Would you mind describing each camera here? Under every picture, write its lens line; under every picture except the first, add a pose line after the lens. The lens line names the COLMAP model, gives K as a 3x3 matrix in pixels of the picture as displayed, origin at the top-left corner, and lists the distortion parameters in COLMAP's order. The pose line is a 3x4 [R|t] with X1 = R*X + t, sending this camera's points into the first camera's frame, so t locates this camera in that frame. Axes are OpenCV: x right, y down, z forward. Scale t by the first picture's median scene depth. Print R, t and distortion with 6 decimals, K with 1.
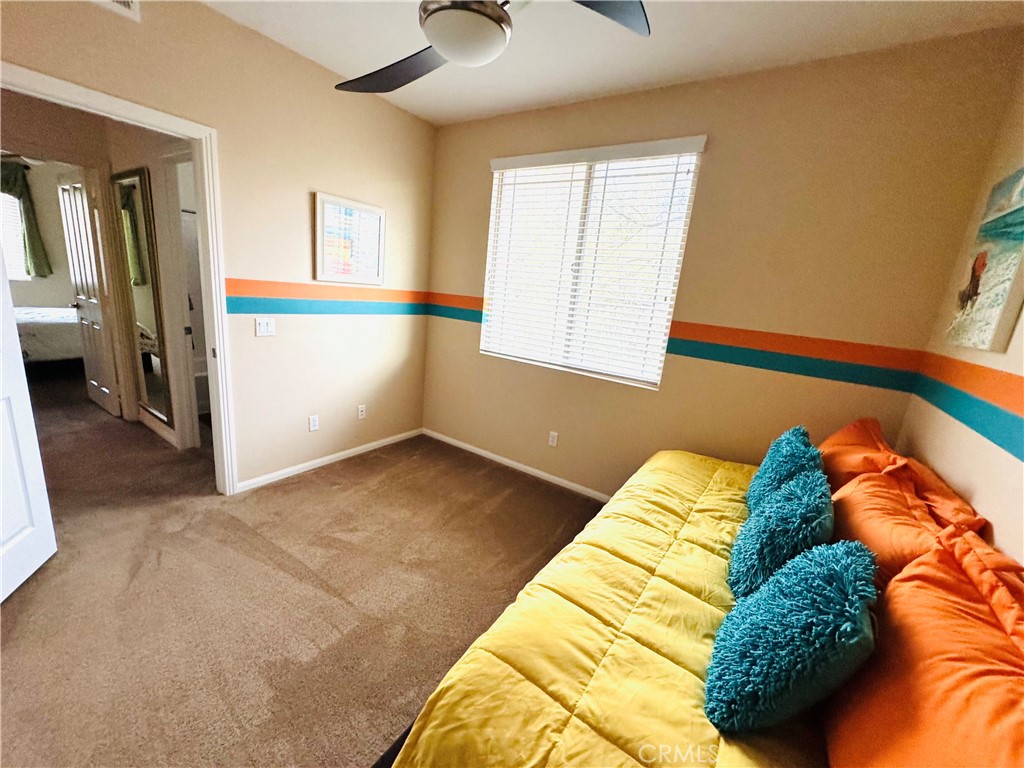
lens RADIAL K [[408.8, 0, 510.2], [0, 408.8, 381.1], [0, 0, 1]] dist [-0.001685, 0.000026]
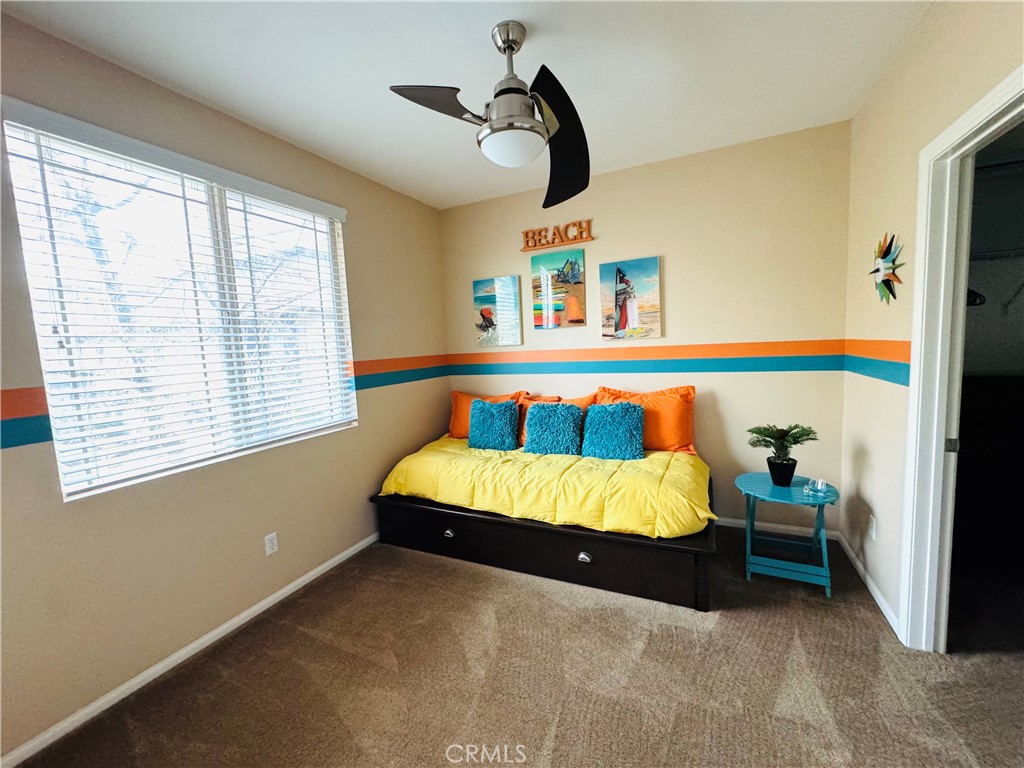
lens RADIAL K [[408.8, 0, 510.4], [0, 408.8, 384.1], [0, 0, 1]] dist [-0.001685, 0.000026]
pose [[-0.149179, -0.184148, 0.971512, -0.721633], [0.259198, 0.940867, 0.218140, -0.207820], [-0.954234, 0.284356, -0.092627, 0.657775]]
